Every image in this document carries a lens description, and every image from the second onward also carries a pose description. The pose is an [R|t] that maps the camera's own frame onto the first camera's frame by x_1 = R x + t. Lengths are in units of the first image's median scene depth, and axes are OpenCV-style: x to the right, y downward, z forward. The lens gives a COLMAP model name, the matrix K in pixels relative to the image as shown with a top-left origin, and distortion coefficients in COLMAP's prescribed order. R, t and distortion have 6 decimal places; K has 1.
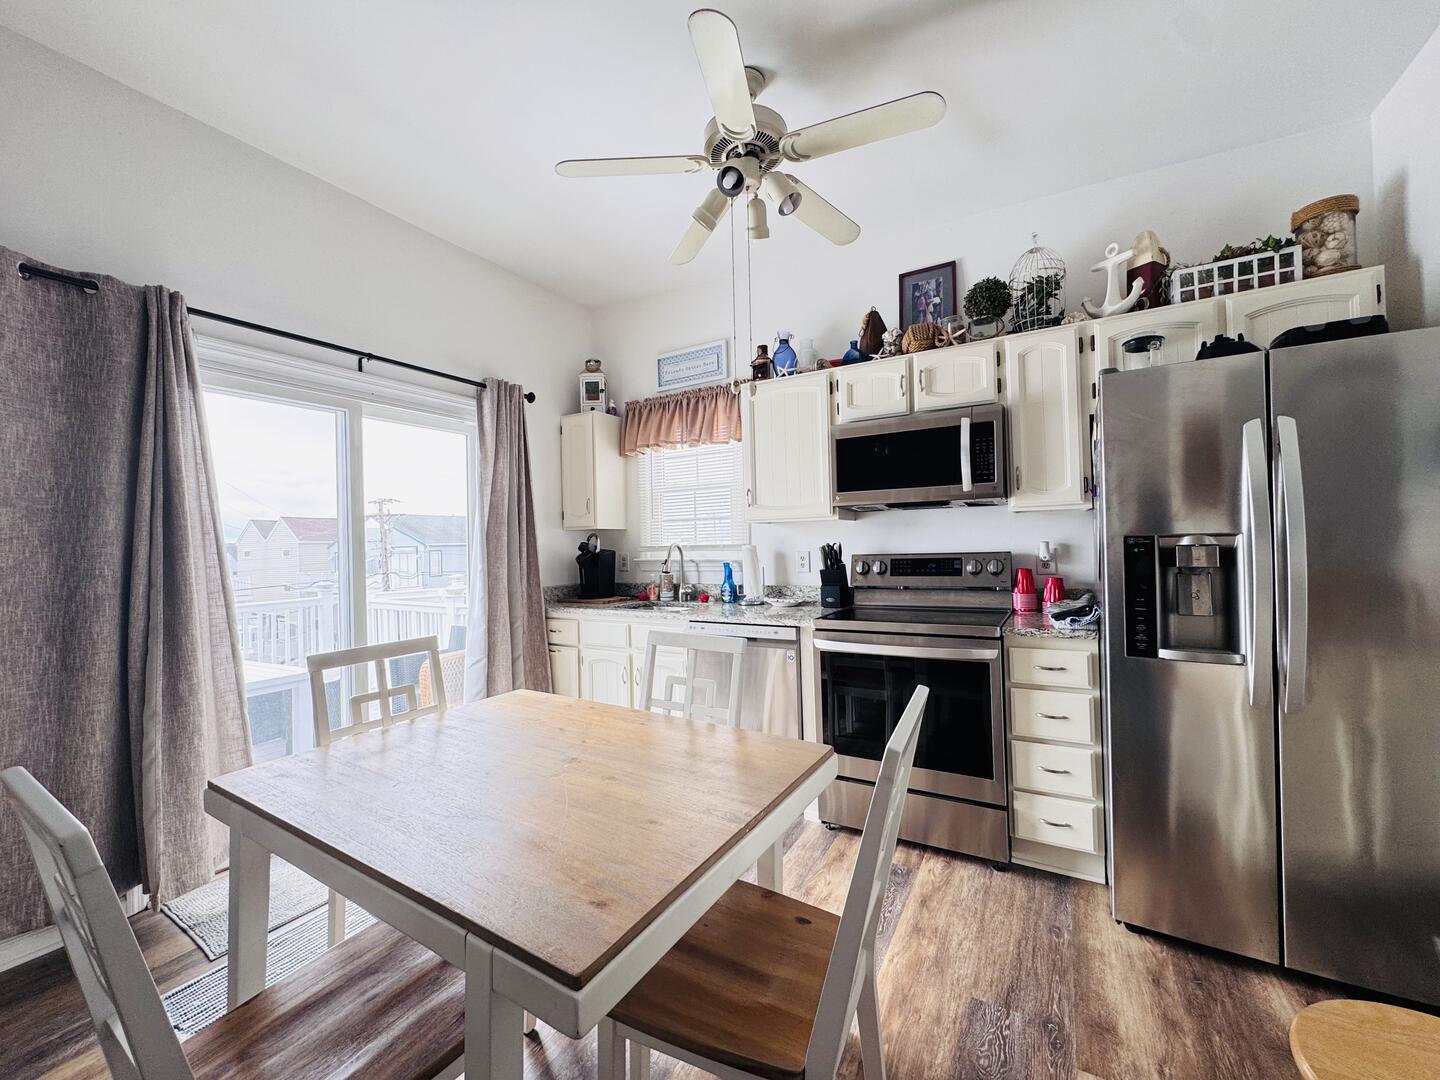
lens RADIAL K [[574.5, 0, 717.5], [0, 574.5, 540.1], [0, 0, 1]] dist [-0.005828, 0.001595]
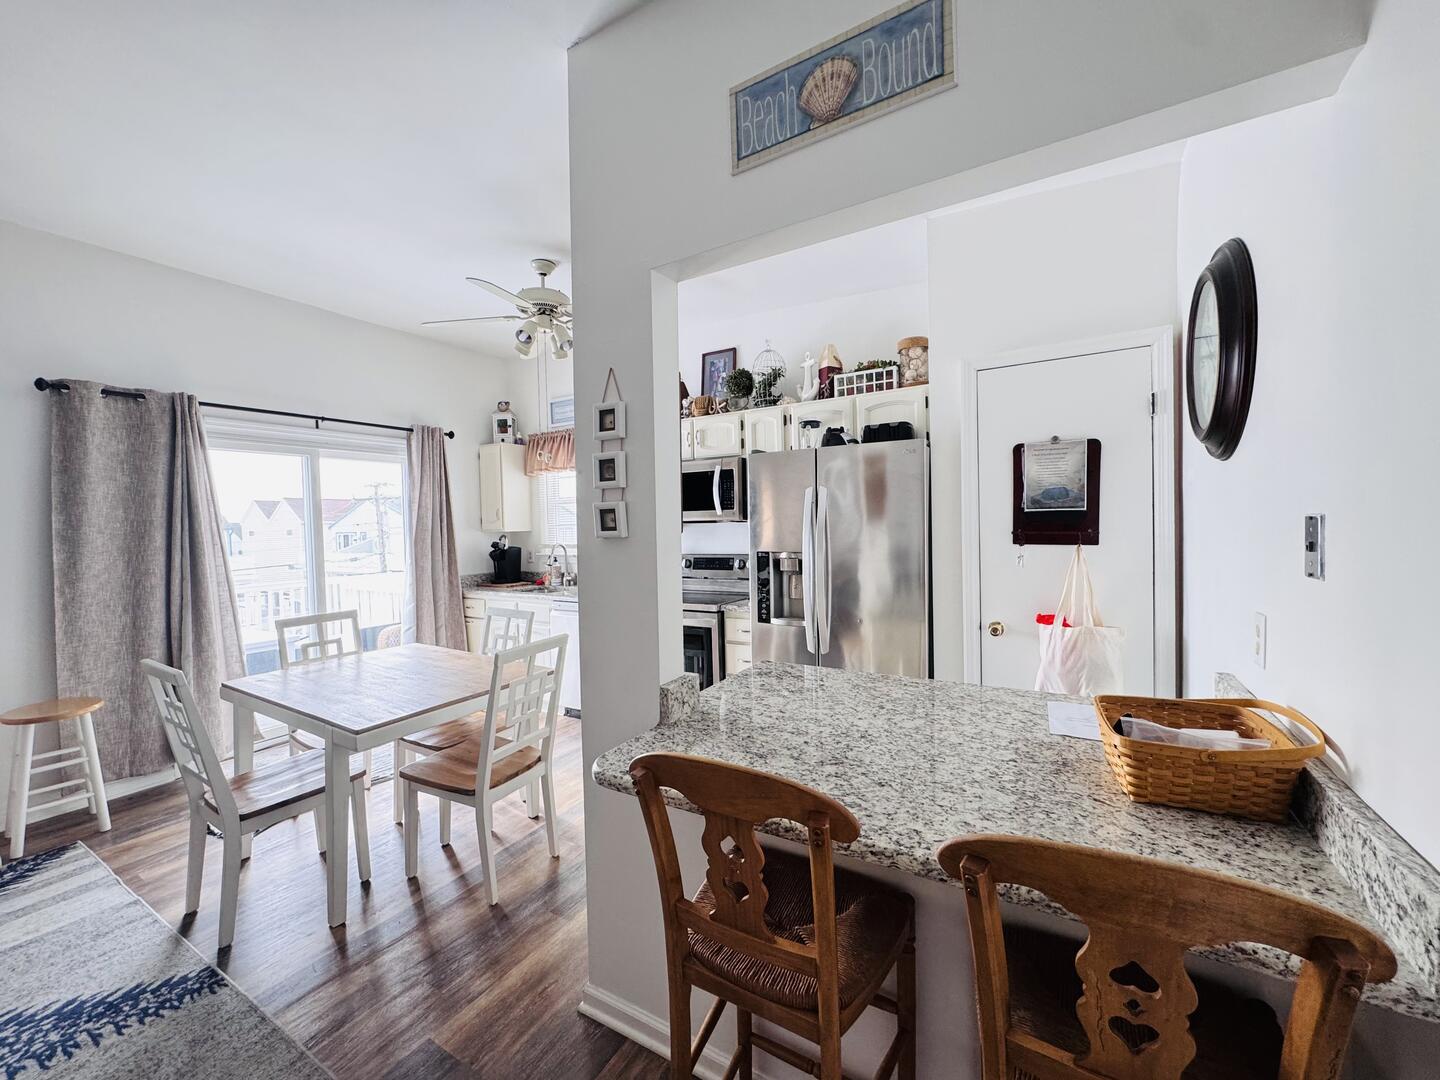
lens RADIAL K [[574.5, 0, 718.4], [0, 574.5, 540.0], [0, 0, 1]] dist [-0.005828, 0.001595]
pose [[0.999991, 0.001488, -0.004022, 0.388780], [-0.001339, 0.999322, 0.036785, -0.066255], [0.004074, -0.036779, 0.999315, -0.444011]]
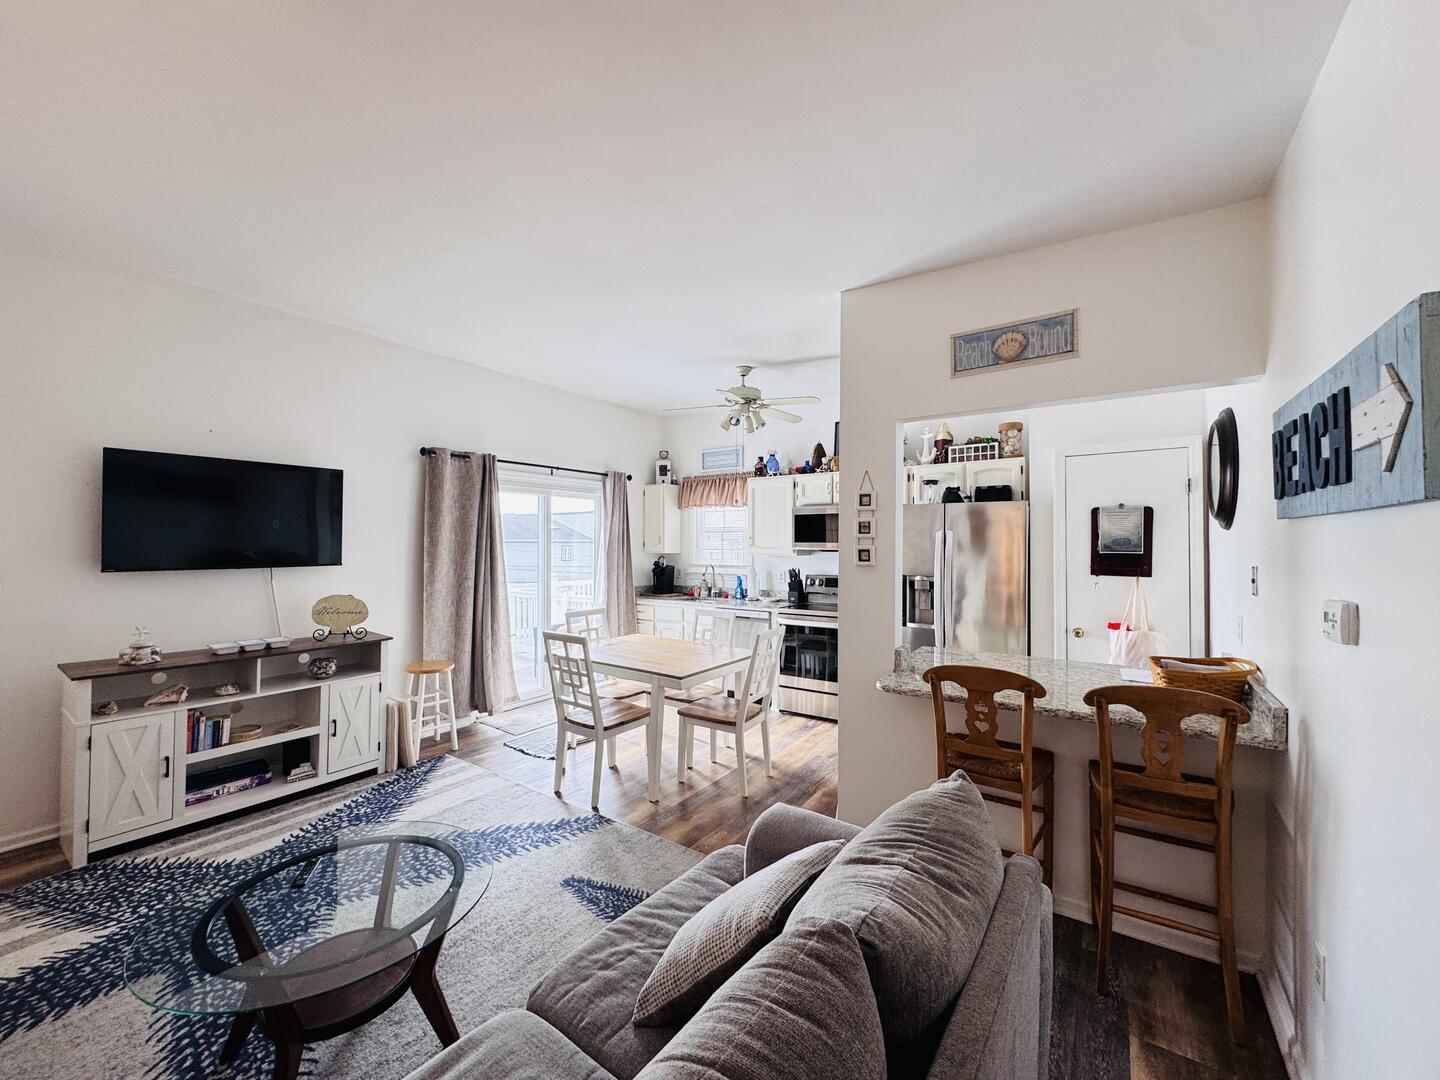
lens RADIAL K [[574.5, 0, 716.6], [0, 574.5, 539.9], [0, 0, 1]] dist [-0.005828, 0.001595]
pose [[0.997113, 0.025755, -0.071429, 0.086267], [-0.025680, 0.999668, 0.001963, -0.088139], [0.071456, -0.000123, 0.997444, -0.912670]]
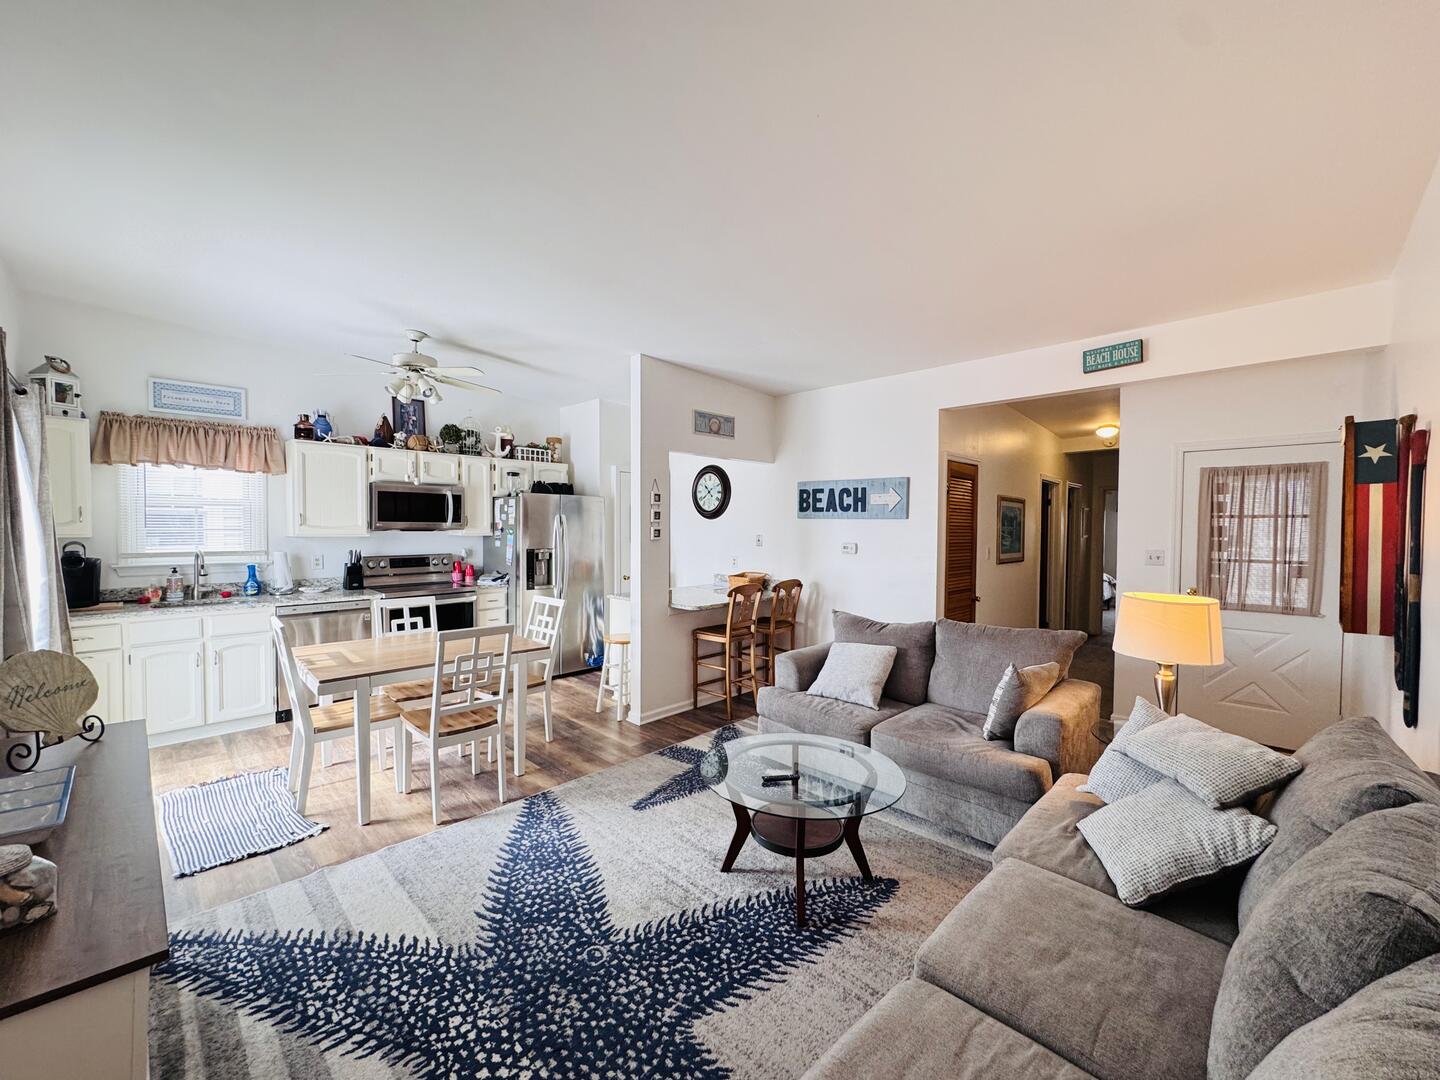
lens RADIAL K [[574.5, 0, 720.3], [0, 574.5, 539.4], [0, 0, 1]] dist [-0.005828, 0.001595]
pose [[0.225813, 0.000896, 0.974170, -1.244850], [-0.022054, 0.999748, 0.004192, -0.058905], [-0.973921, -0.022431, 0.225775, -0.406682]]
